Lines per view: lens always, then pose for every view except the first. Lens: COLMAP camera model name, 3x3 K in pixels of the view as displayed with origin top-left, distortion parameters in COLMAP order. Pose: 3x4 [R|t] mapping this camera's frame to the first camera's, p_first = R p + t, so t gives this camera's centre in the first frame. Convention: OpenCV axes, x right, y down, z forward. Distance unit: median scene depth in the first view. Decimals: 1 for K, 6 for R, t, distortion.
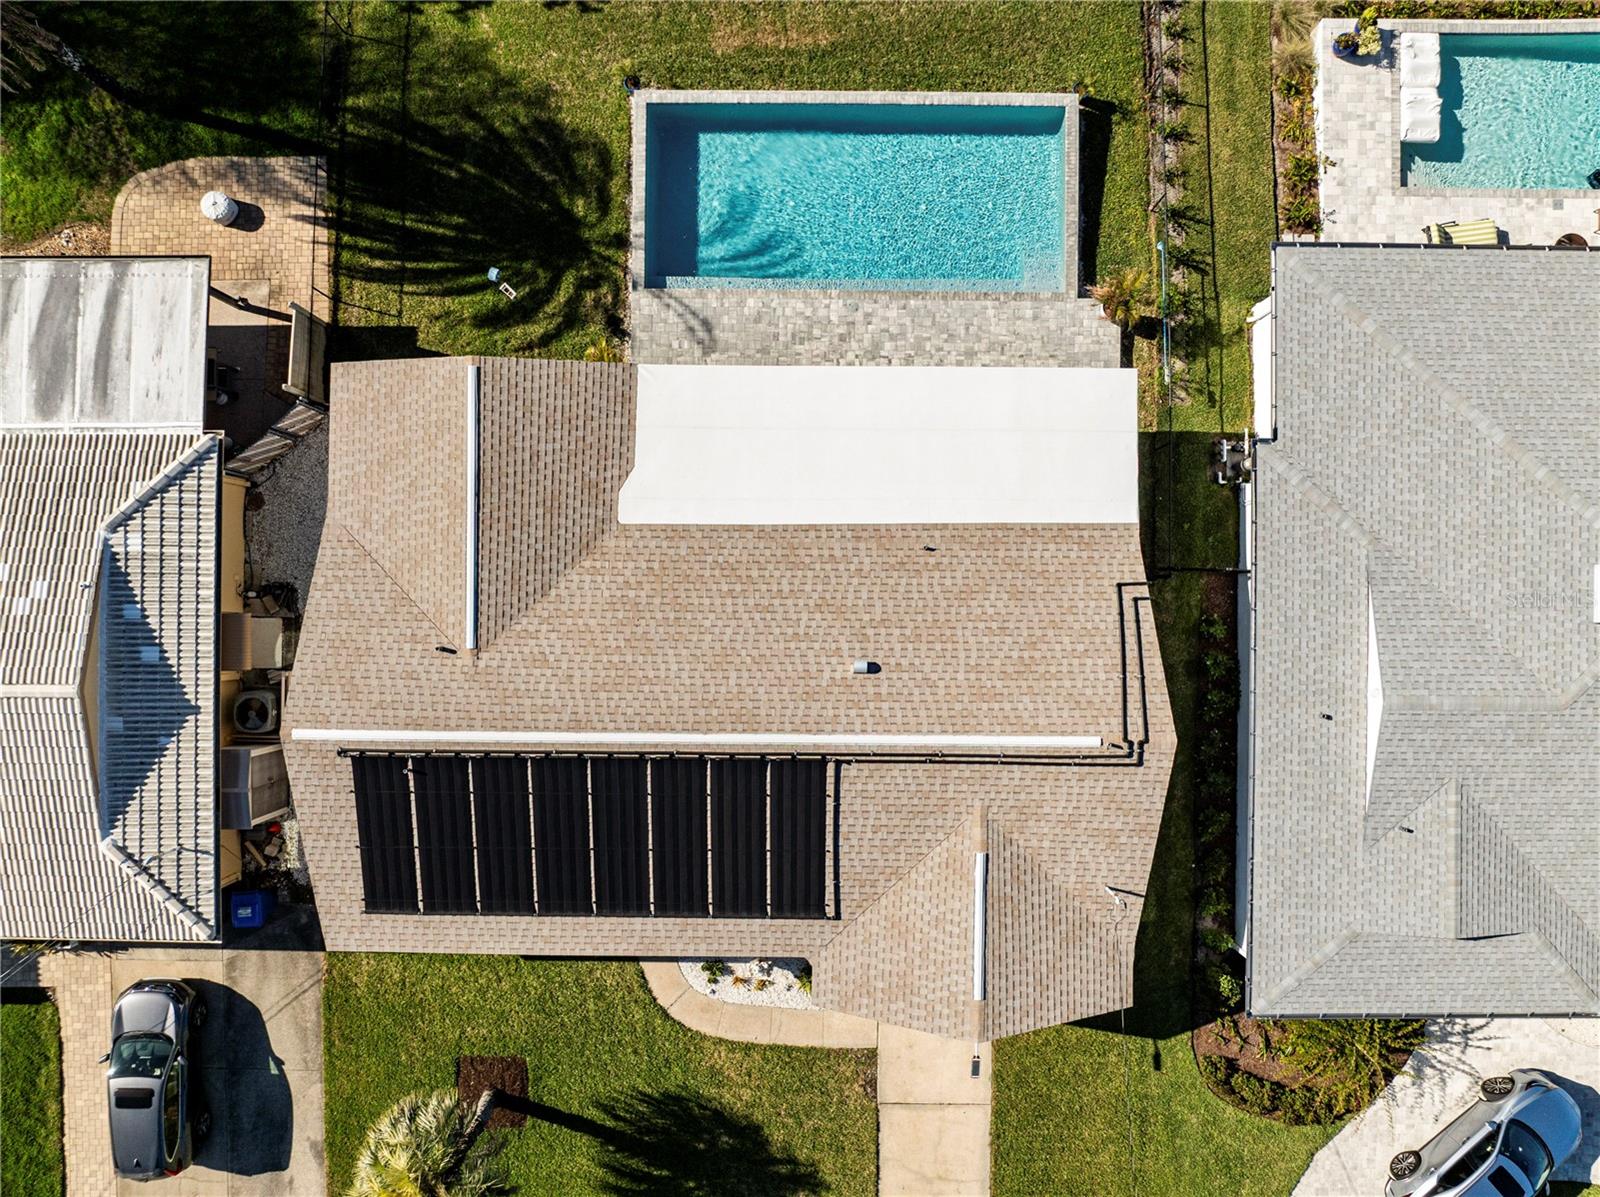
lens RADIAL K [[1139.6, 0, 813.2], [0, 1139.6, 588.7], [0, 0, 1]] dist [-0.033438, -0.010102]
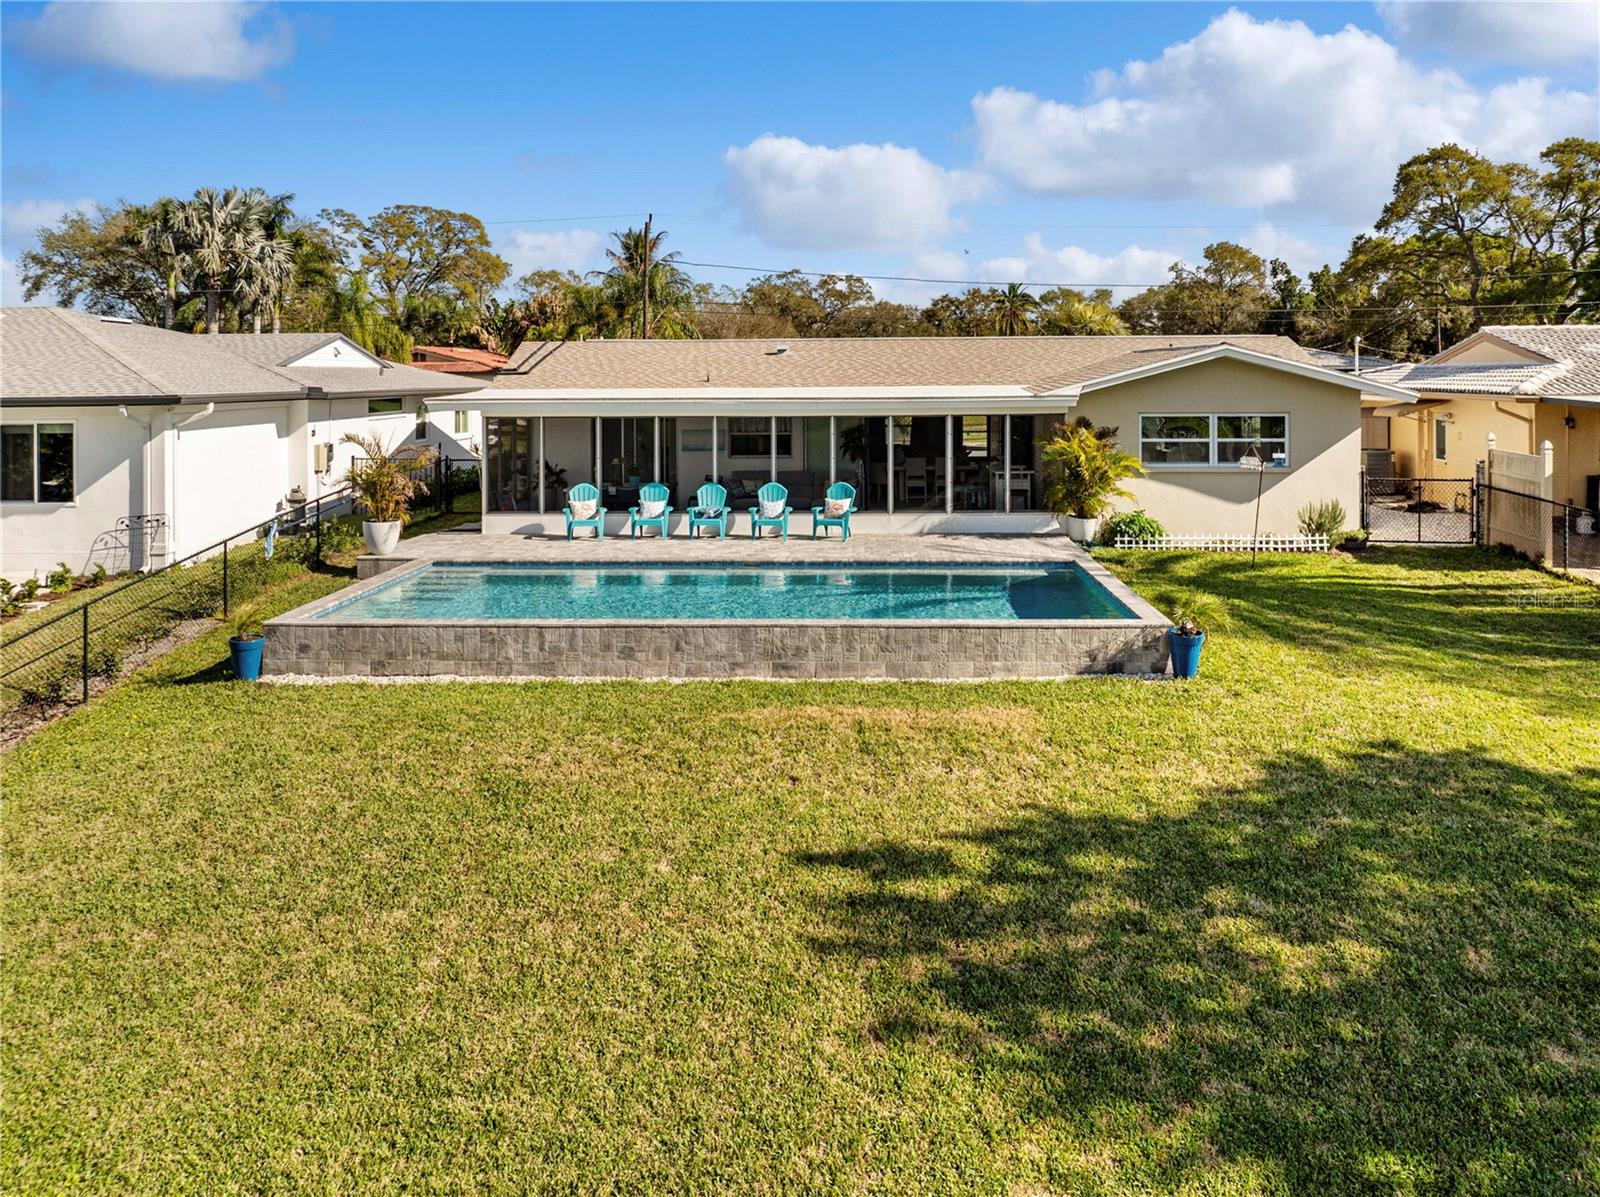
lens RADIAL K [[1183.9, 0, 812.9], [0, 1183.9, 380.9], [0, 0, 1]] dist [-0.022342, -0.000054]
pose [[-0.999263, 0.009573, 0.037180, -0.029397], [0.037161, -0.002143, 0.999307, -1.047147], [0.009646, 0.999952, 0.001786, 0.994064]]
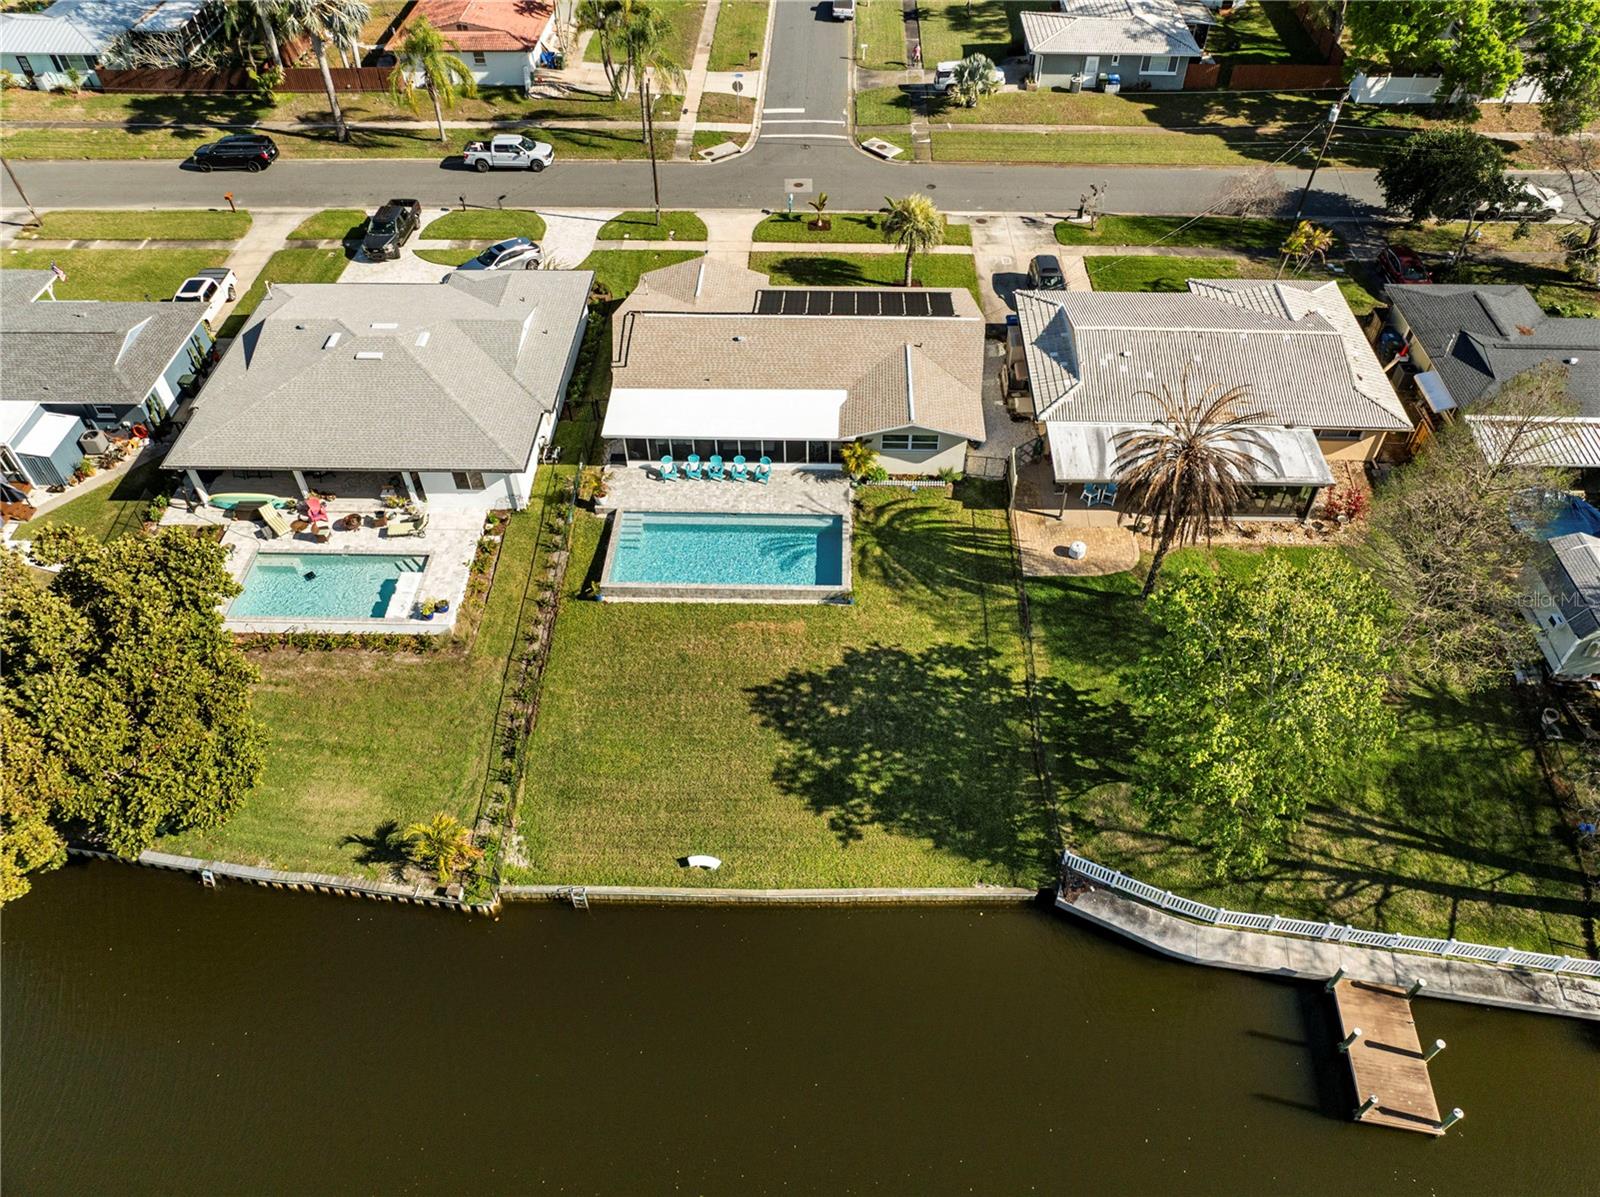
lens RADIAL K [[1124.8, 0, 811.3], [0, 1124.8, 595.2], [0, 0, 1]] dist [-0.035317, -0.007378]
pose [[-0.999737, -0.011064, 0.020108, -0.150834], [0.021855, -0.726447, 0.686875, -1.843353], [0.007008, 0.687133, 0.726498, -0.308959]]
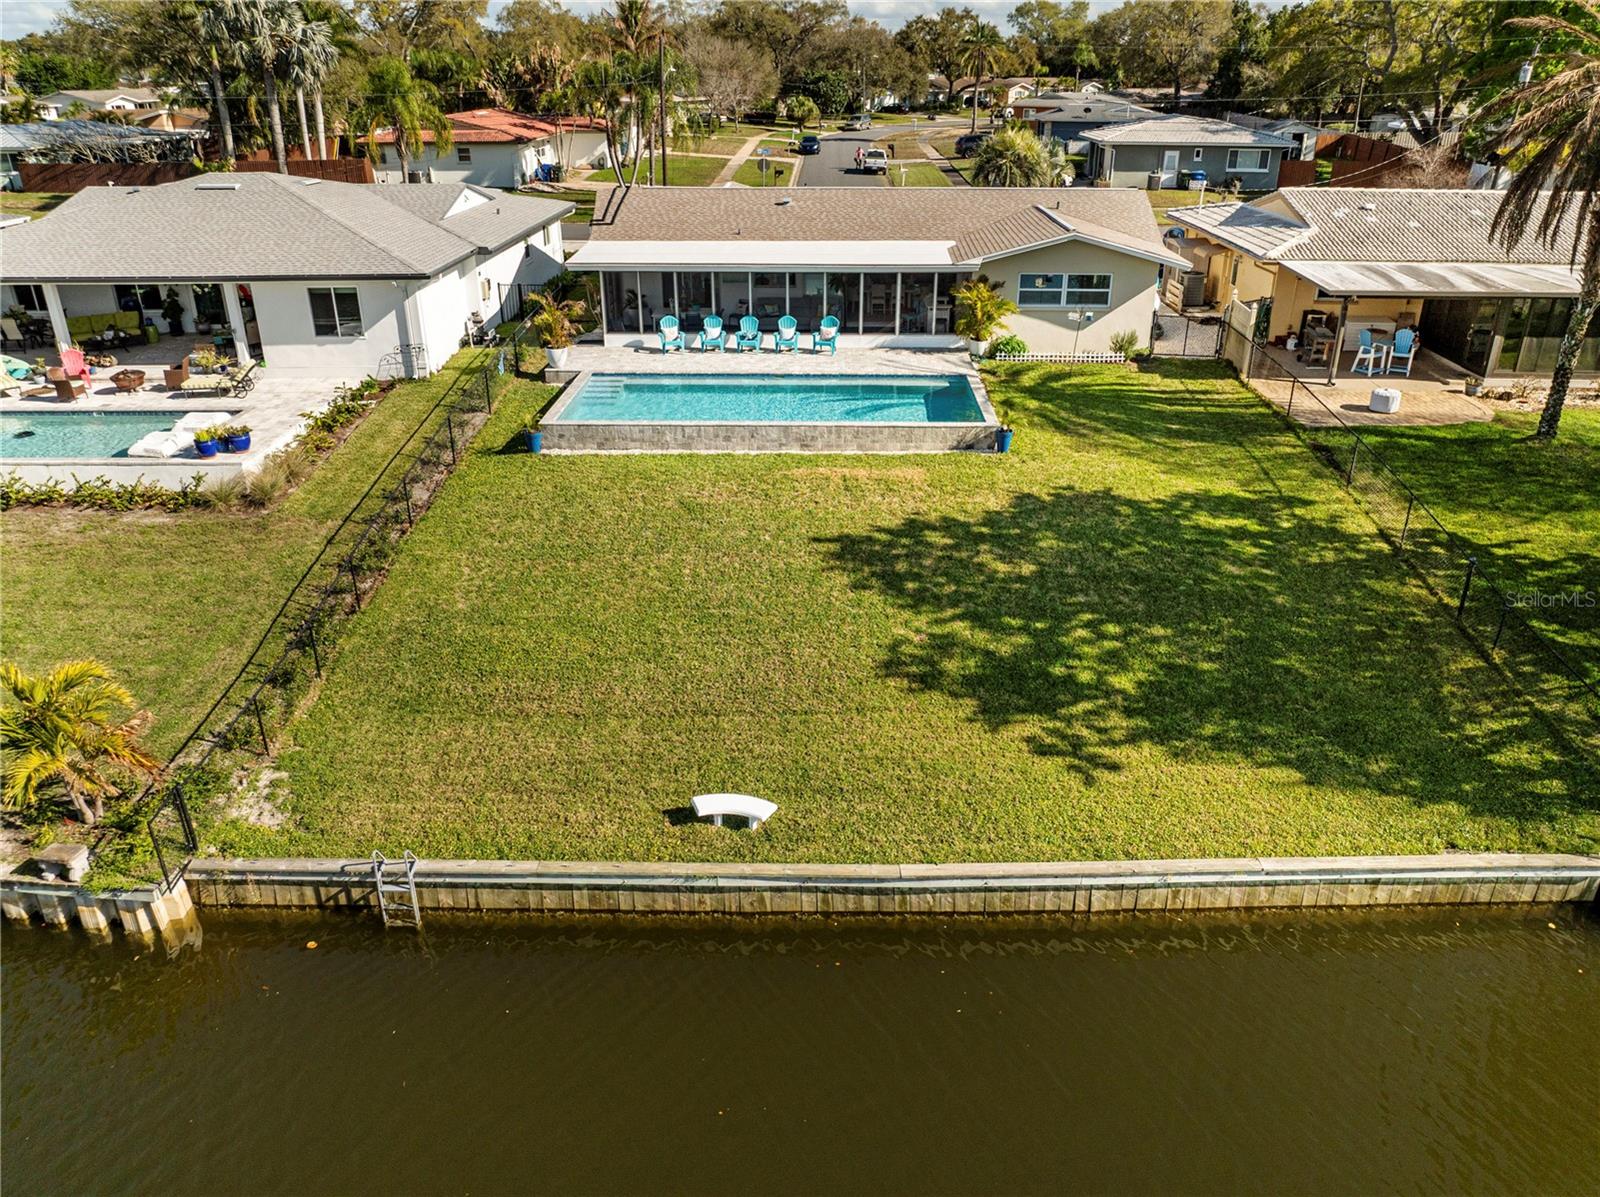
lens RADIAL K [[1139.6, 0, 813.2], [0, 1139.6, 588.7], [0, 0, 1]] dist [-0.033438, -0.010102]
pose [[-0.999925, -0.003265, 0.011794, -0.013762], [0.012075, -0.419398, 0.907722, -1.528137], [0.001983, 0.907797, 0.419406, 0.800073]]
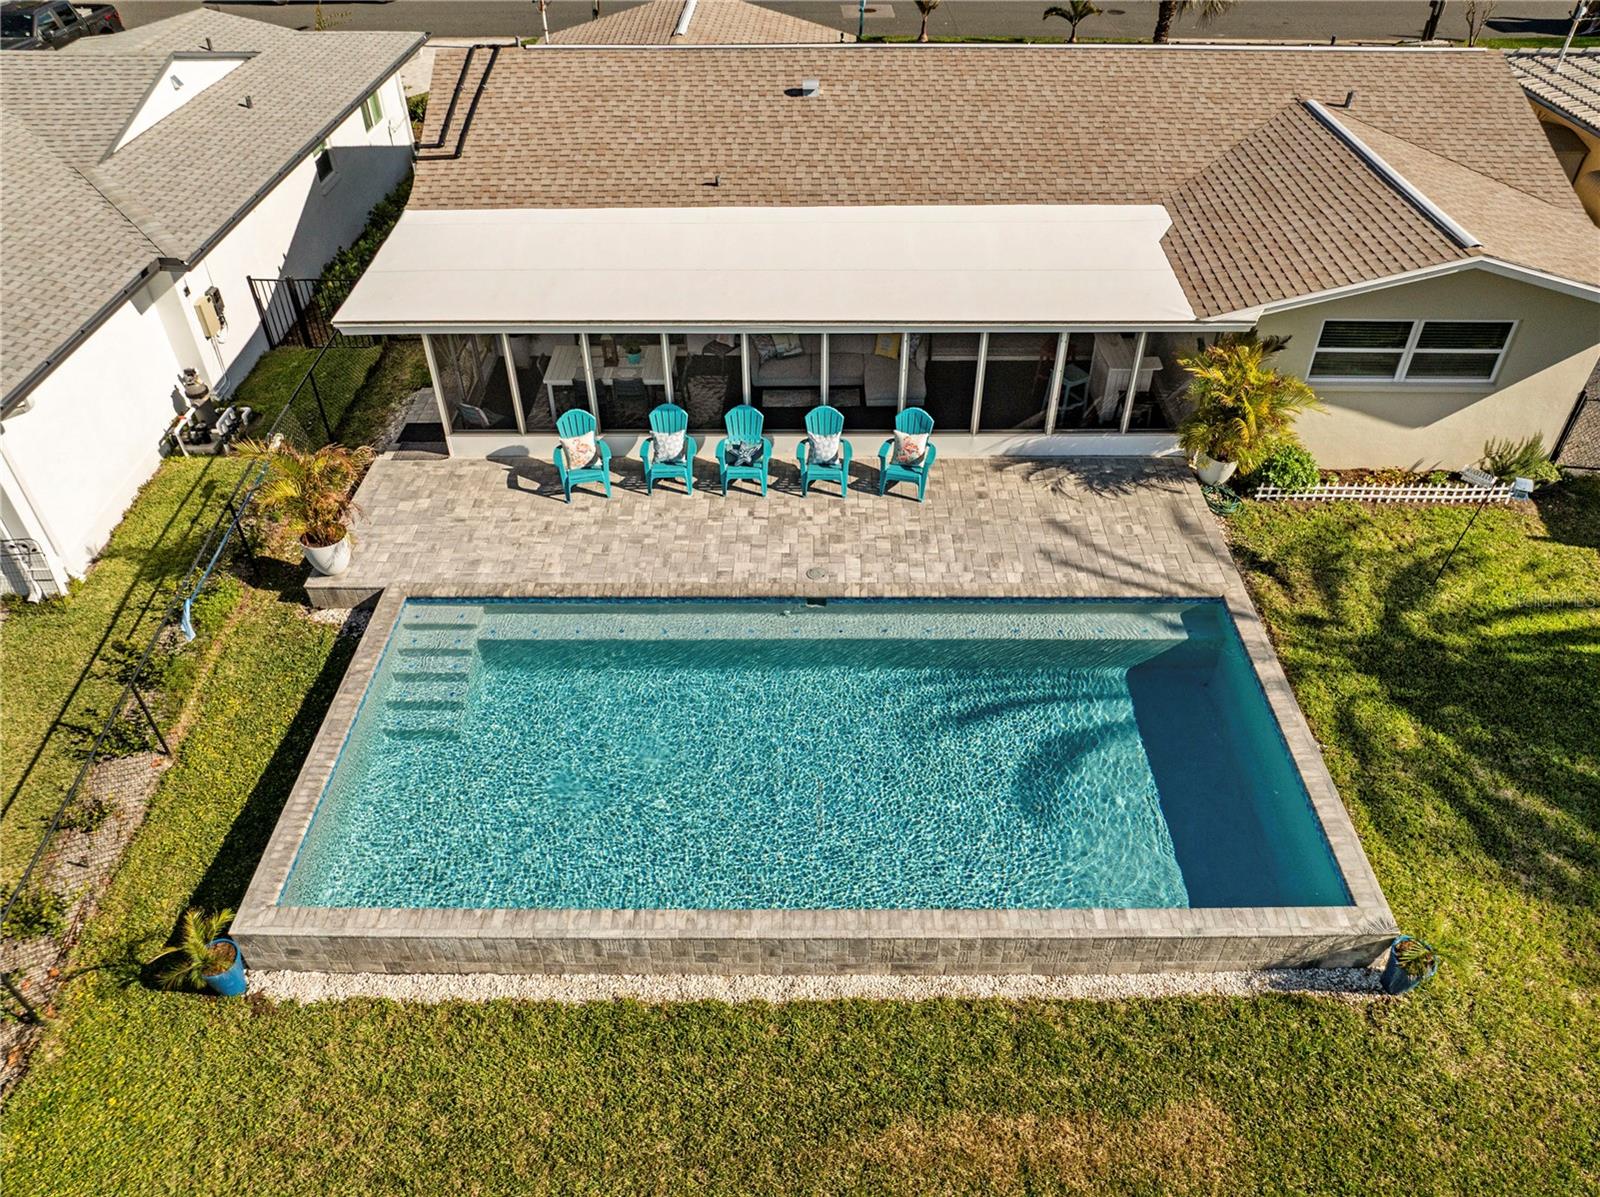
lens RADIAL K [[1124.8, 0, 811.3], [0, 1124.8, 595.2], [0, 0, 1]] dist [-0.035317, -0.007378]
pose [[-0.999977, 0.006590, 0.001836, 0.040596], [-0.002813, -0.640842, 0.767668, -0.725289], [0.006236, 0.767645, 0.640845, 0.748058]]
